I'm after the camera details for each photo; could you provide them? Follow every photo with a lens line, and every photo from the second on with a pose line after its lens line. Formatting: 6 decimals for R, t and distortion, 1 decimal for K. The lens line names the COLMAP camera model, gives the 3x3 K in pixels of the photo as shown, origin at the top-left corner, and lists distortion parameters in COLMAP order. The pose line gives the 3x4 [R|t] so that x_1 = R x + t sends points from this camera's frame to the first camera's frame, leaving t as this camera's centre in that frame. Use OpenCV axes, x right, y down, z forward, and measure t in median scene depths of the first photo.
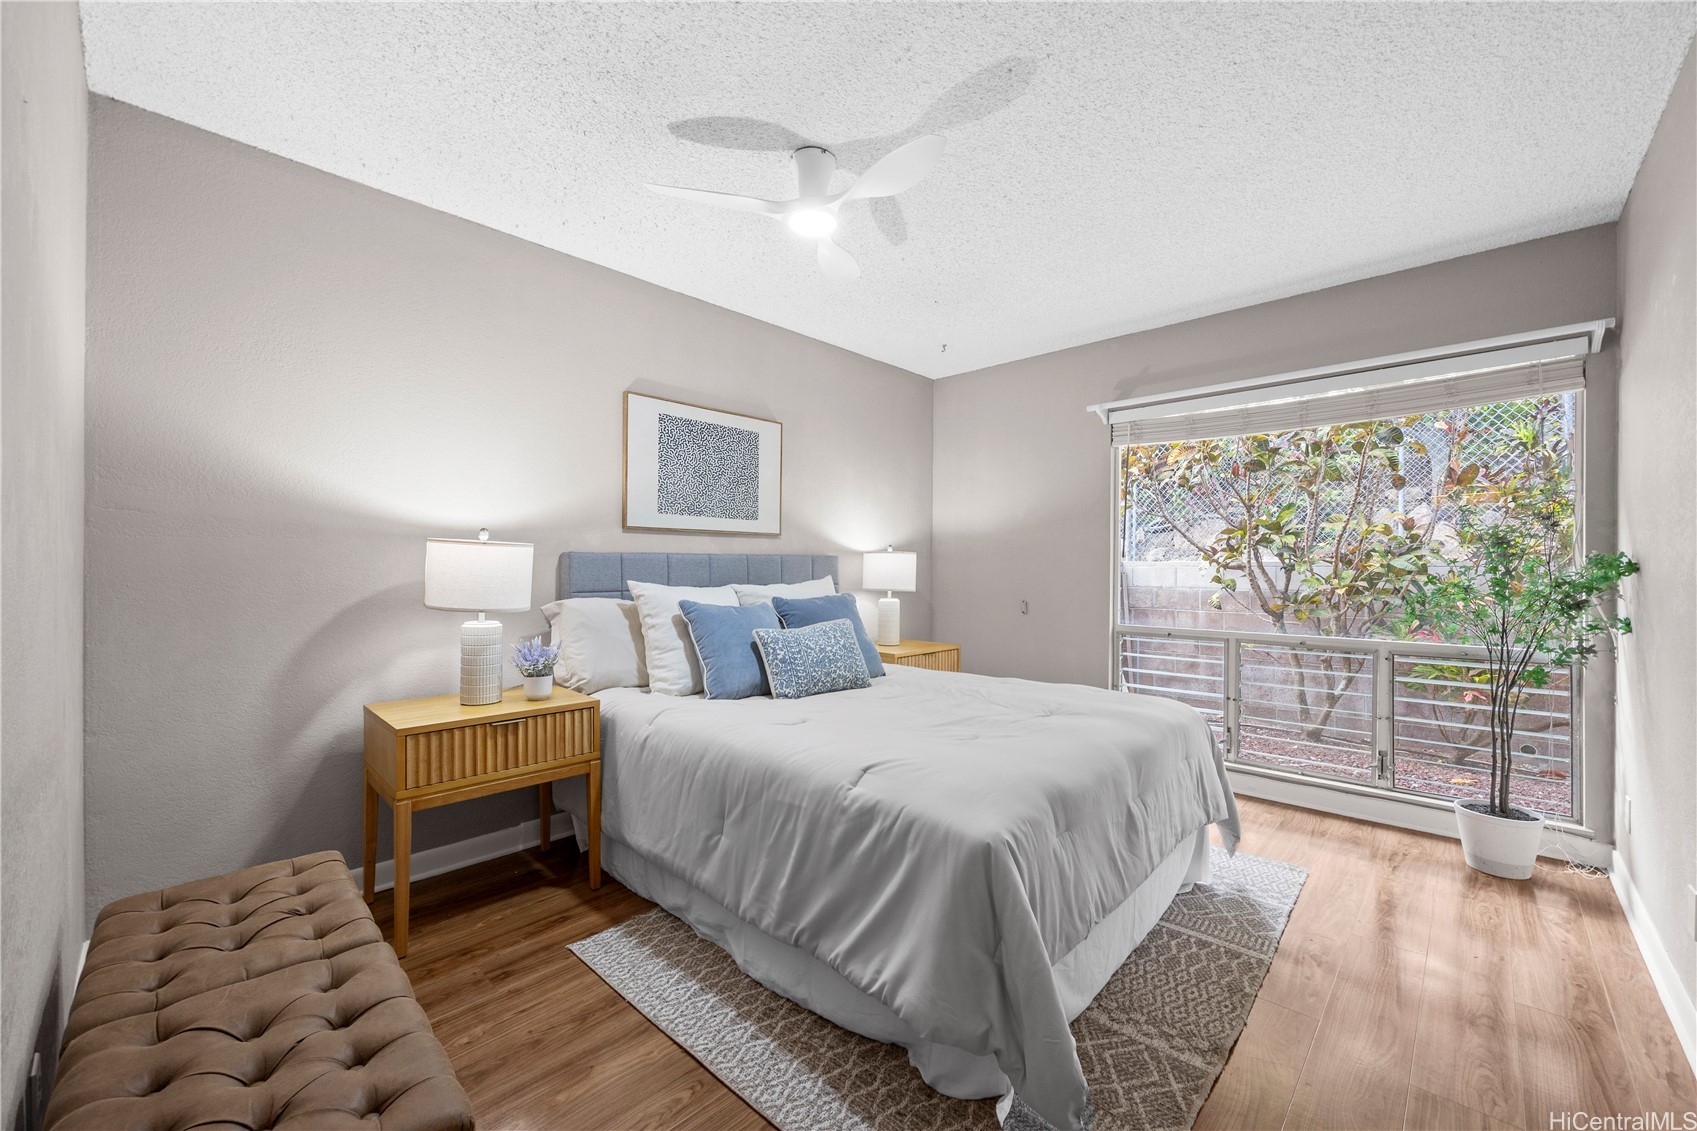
lens RADIAL K [[672.8, 0, 846.8], [0, 672.8, 570.1], [0, 0, 1]] dist [-0.001774, -0.000010]
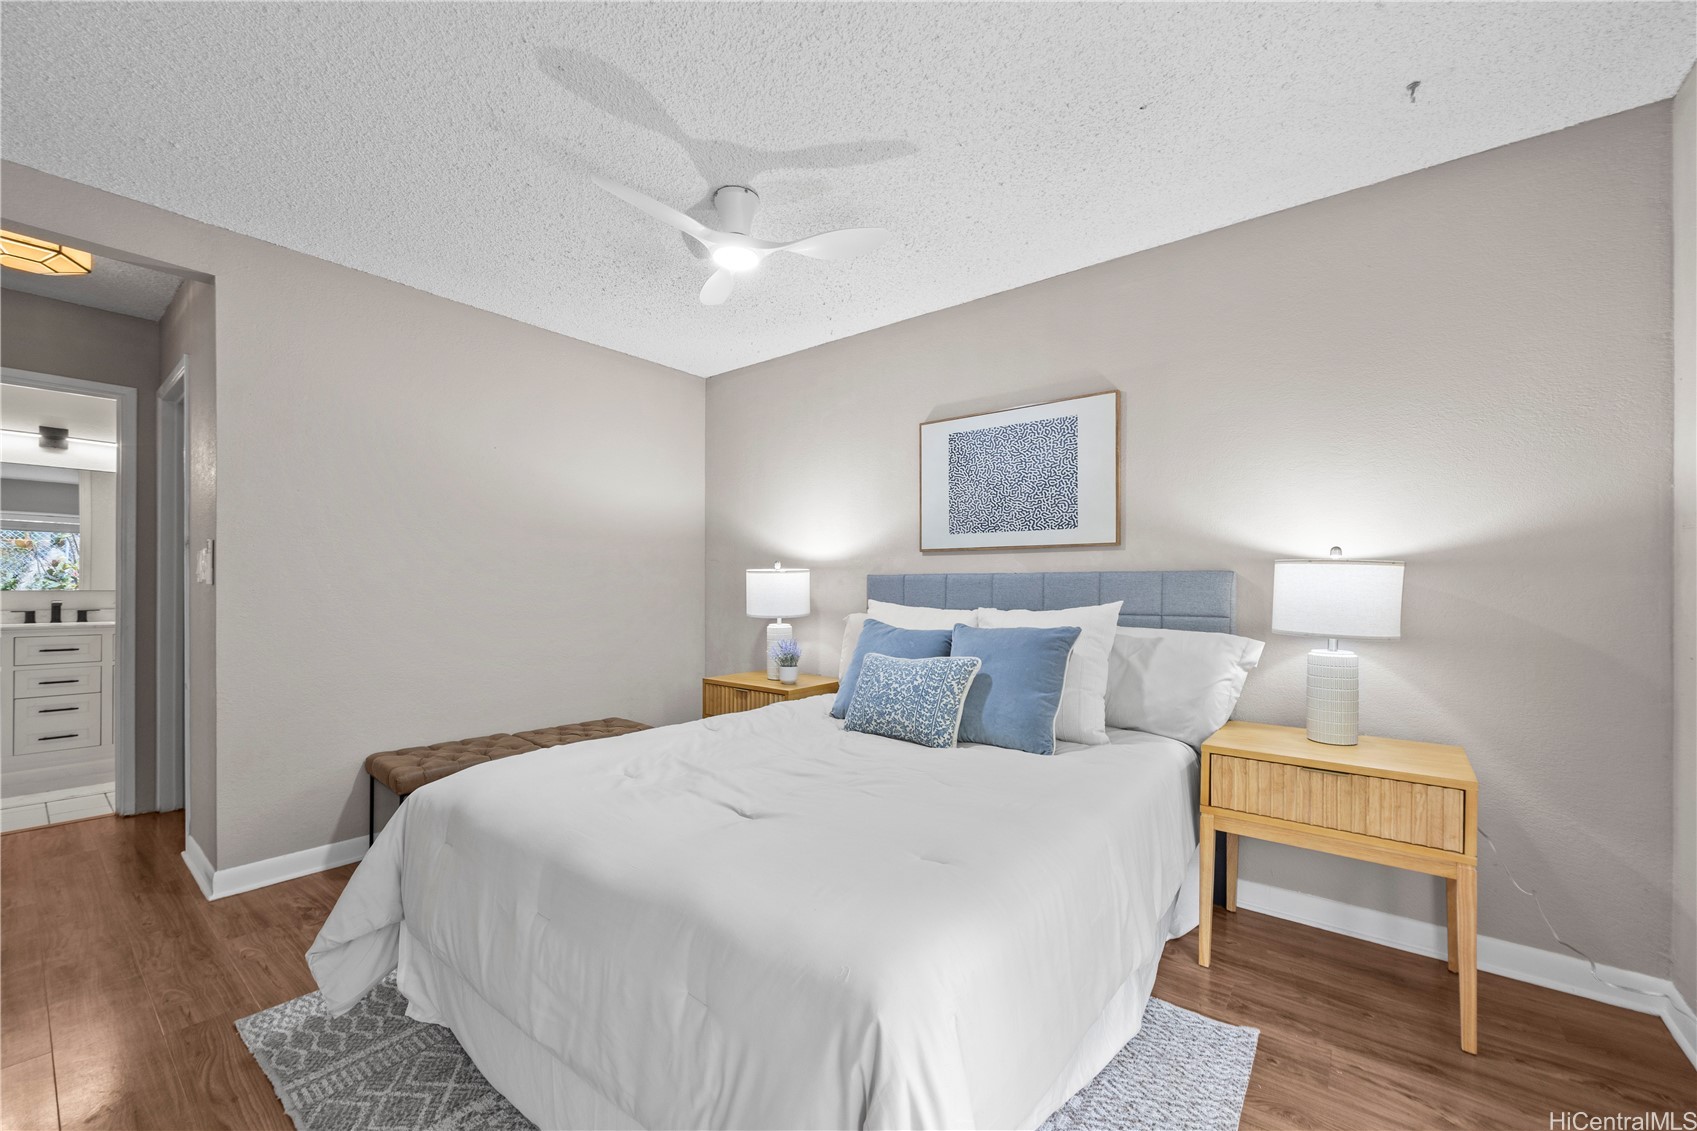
lens RADIAL K [[672.8, 0, 851.7], [0, 672.8, 587.5], [0, 0, 1]] dist [-0.001774, -0.000010]
pose [[0.081949, 0.003535, -0.996630, 0.758539], [-0.007510, 0.999968, 0.002929, -0.007202], [0.996608, 0.007245, 0.081973, 0.829115]]
